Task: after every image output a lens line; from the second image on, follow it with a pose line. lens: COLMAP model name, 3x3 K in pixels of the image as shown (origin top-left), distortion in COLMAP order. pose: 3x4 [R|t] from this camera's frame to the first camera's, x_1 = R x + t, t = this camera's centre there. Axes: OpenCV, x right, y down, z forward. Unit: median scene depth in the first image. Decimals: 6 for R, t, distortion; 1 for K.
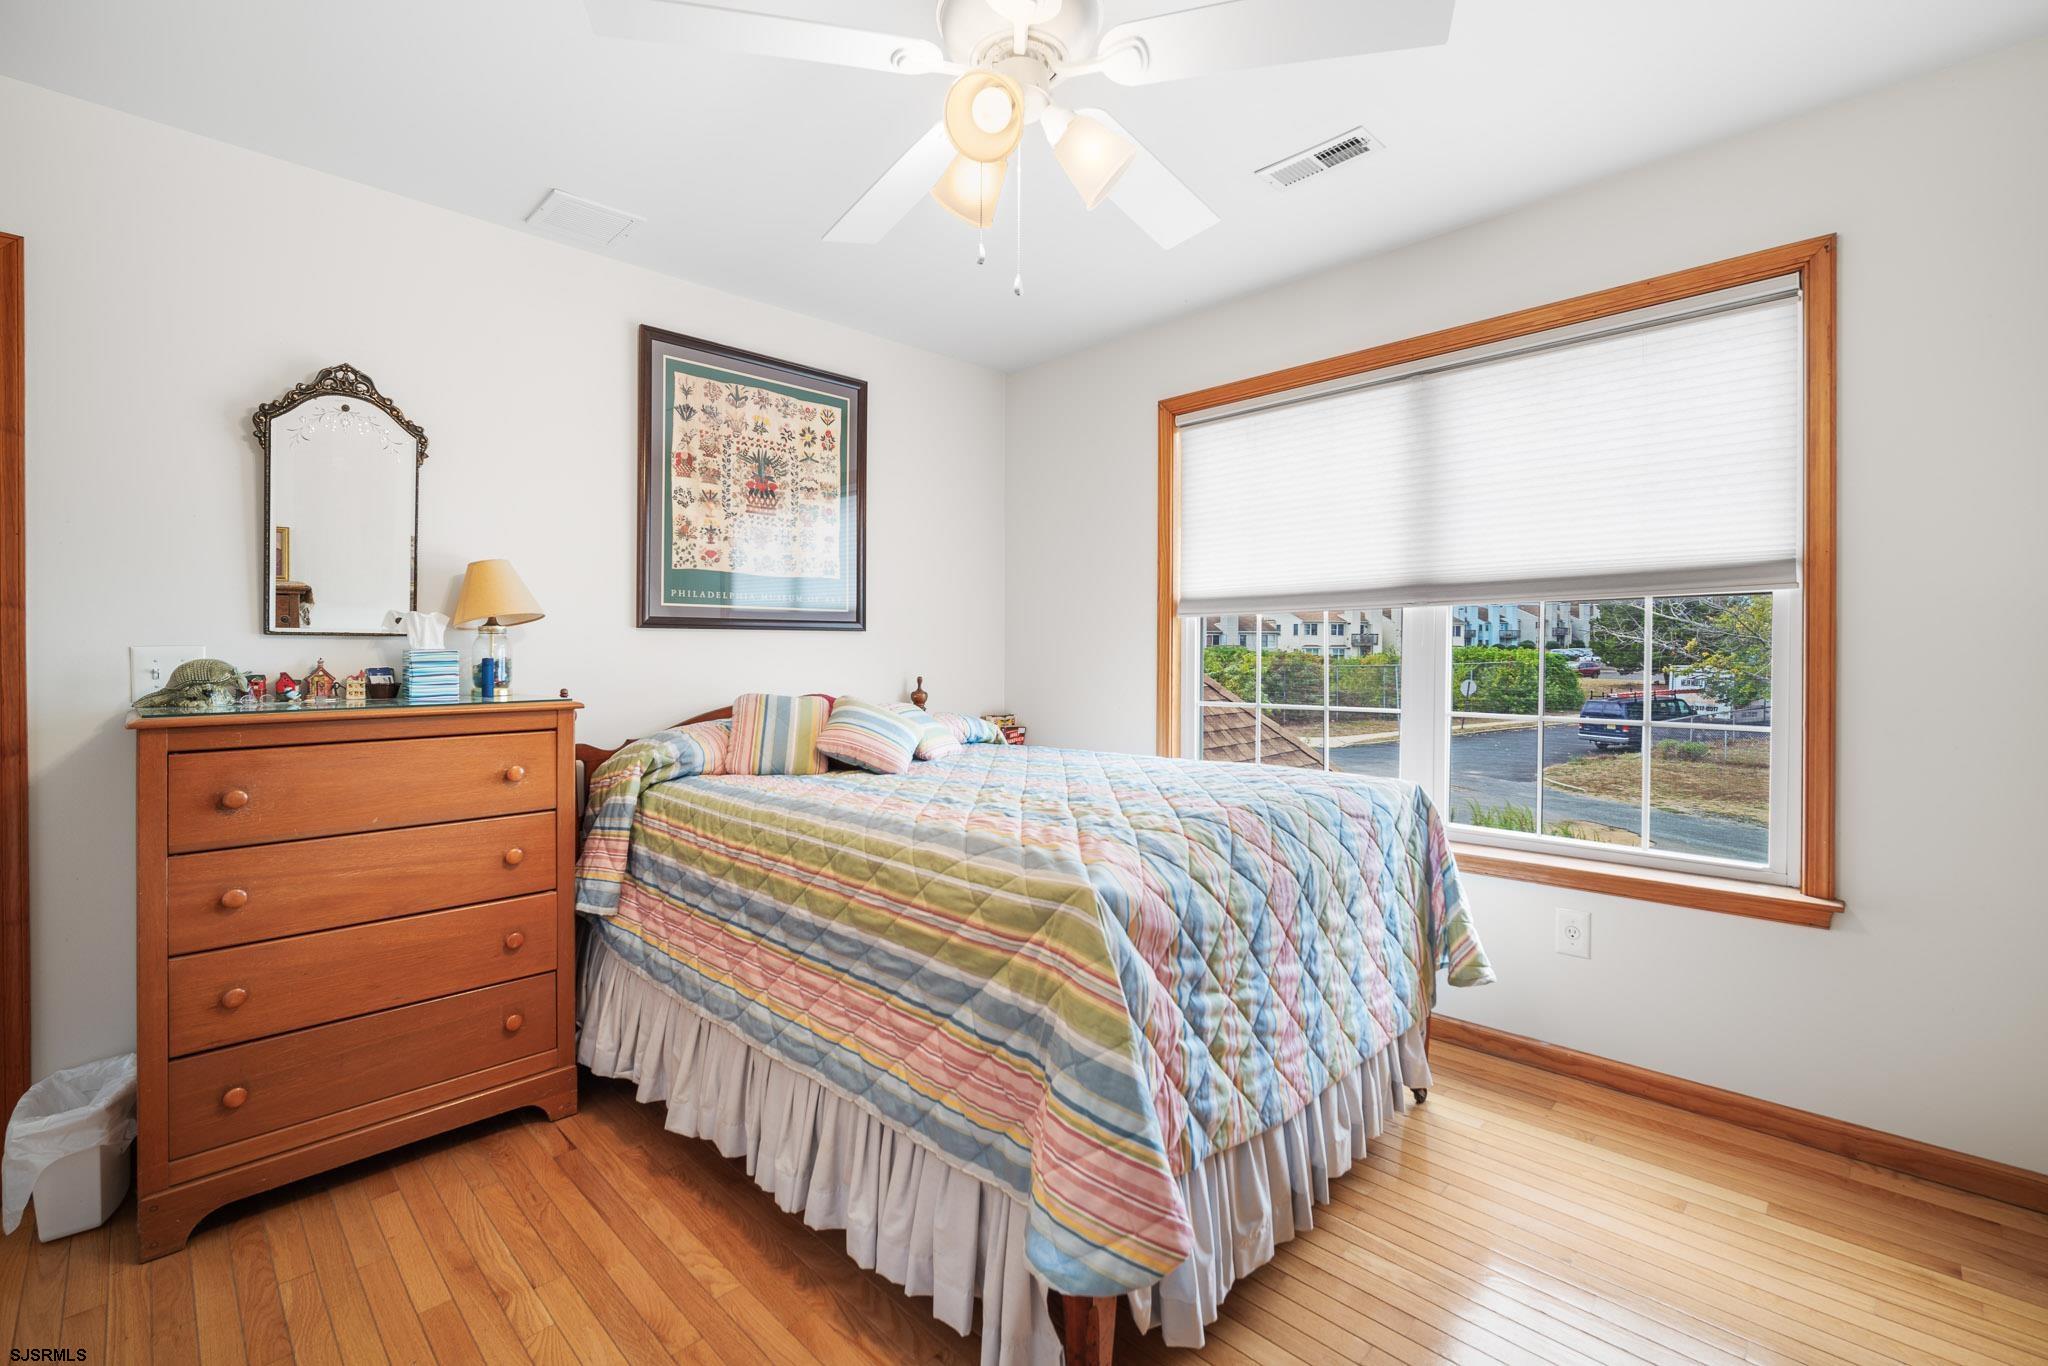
lens RADIAL K [[893.3, 0, 1012.4], [0, 893.3, 652.8], [0, 0, 1]] dist [-0.011059, 0.000082]
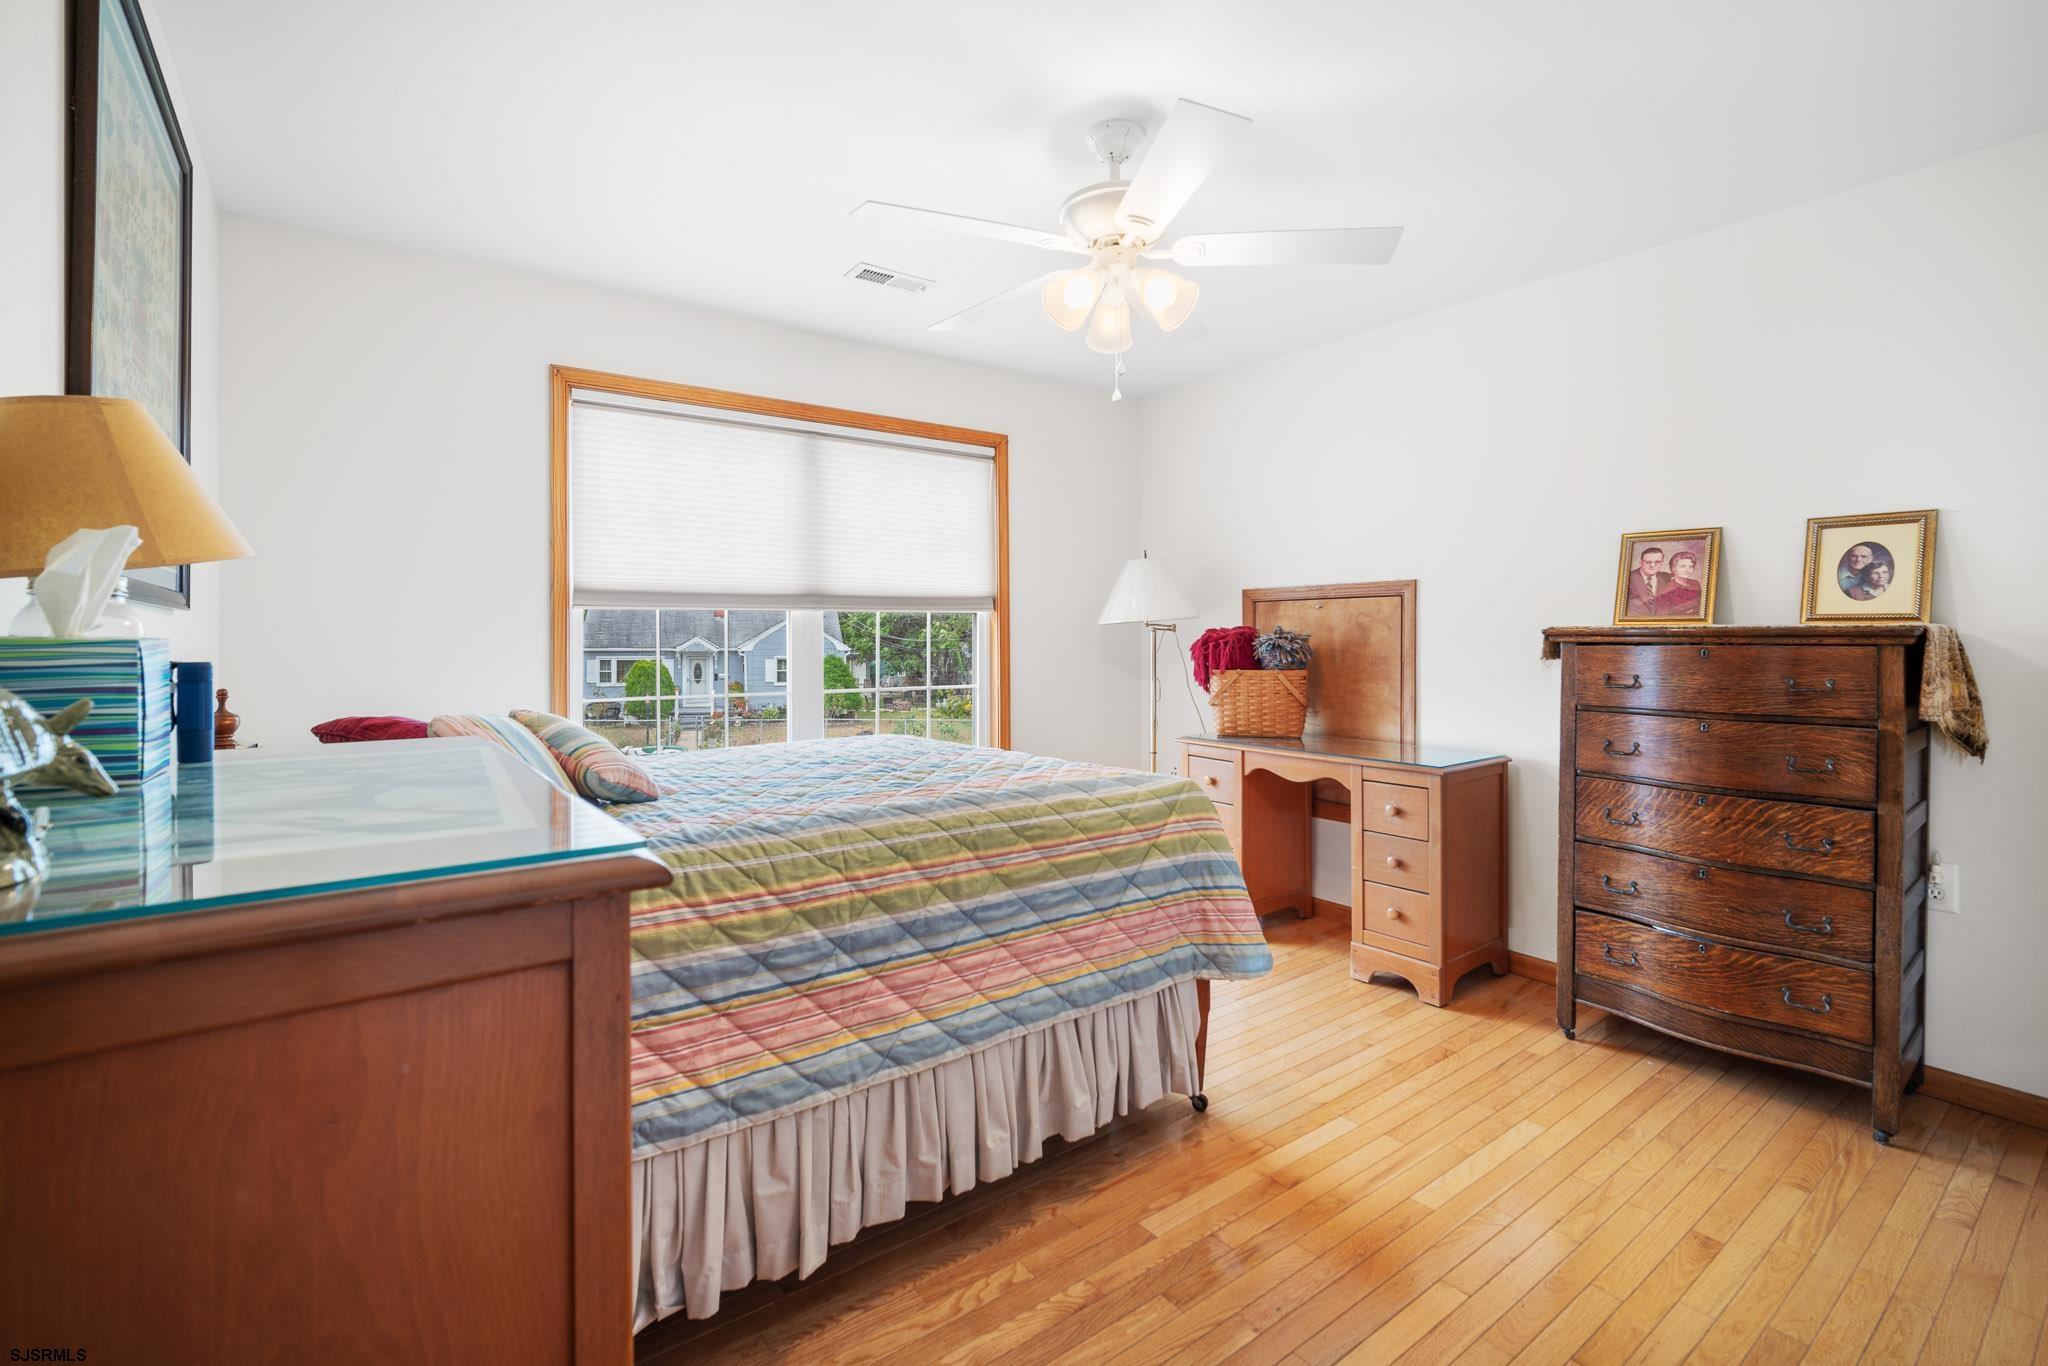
lens RADIAL K [[893.3, 0, 1012.4], [0, 893.3, 652.8], [0, 0, 1]] dist [-0.011059, 0.000082]
pose [[0.149509, -0.007553, 0.988731, -1.204563], [0.005094, 0.999963, 0.006869, 0.002452], [-0.988747, 0.004010, 0.149542, 0.776859]]
